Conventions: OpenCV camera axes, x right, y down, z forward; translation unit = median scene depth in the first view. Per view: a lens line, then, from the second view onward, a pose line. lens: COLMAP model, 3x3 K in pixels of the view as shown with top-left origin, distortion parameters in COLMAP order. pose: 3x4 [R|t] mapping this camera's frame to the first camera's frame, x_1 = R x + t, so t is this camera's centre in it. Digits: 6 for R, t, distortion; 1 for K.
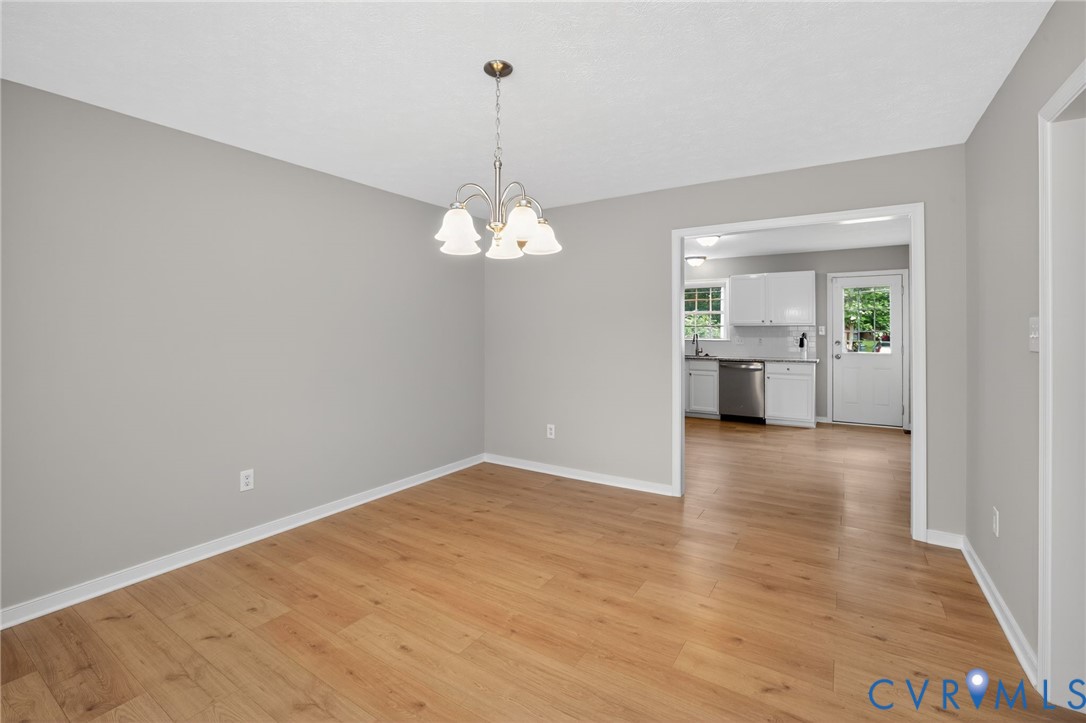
lens RADIAL K [[476.6, 0, 542.9], [0, 476.6, 343.4], [0, 0, 1]] dist [-0.031759, 0.007603]
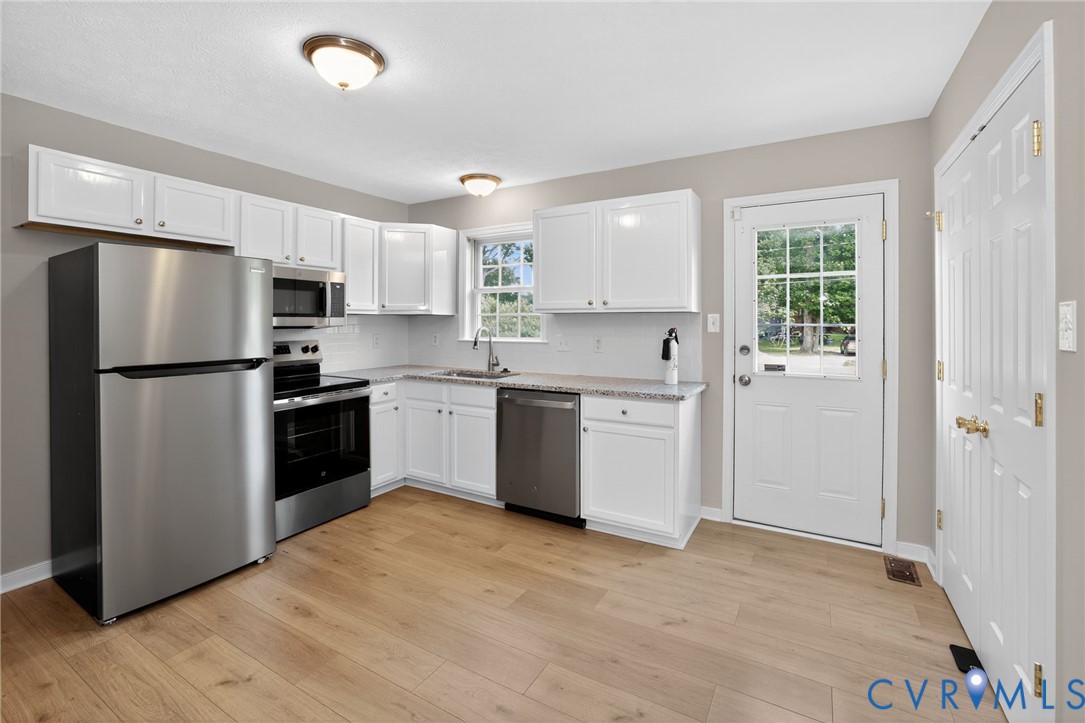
lens RADIAL K [[476.1, 0, 542.4], [0, 476.1, 343.4], [0, 0, 1]] dist [-0.031759, 0.007603]
pose [[0.999017, 0.000960, 0.044319, 0.403234], [-0.001717, 0.999853, 0.017062, -0.015102], [-0.044296, -0.017122, 0.998872, 0.542116]]
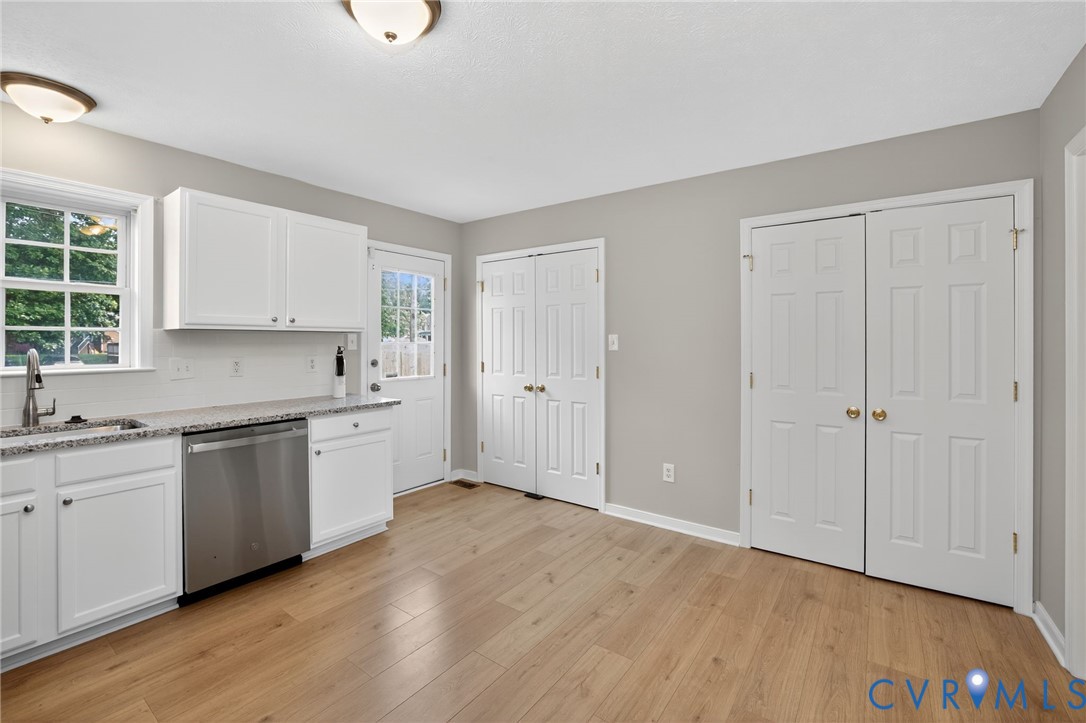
lens RADIAL K [[473.1, 0, 522.6], [0, 473.1, 371.5], [0, 0, 1]] dist [-0.000232, 0.000104]
pose [[0.097745, -0.060943, 0.993344, 0.073003], [0.025563, 0.997948, 0.058710, -0.020201], [-0.994883, 0.019654, 0.099103, 0.750992]]
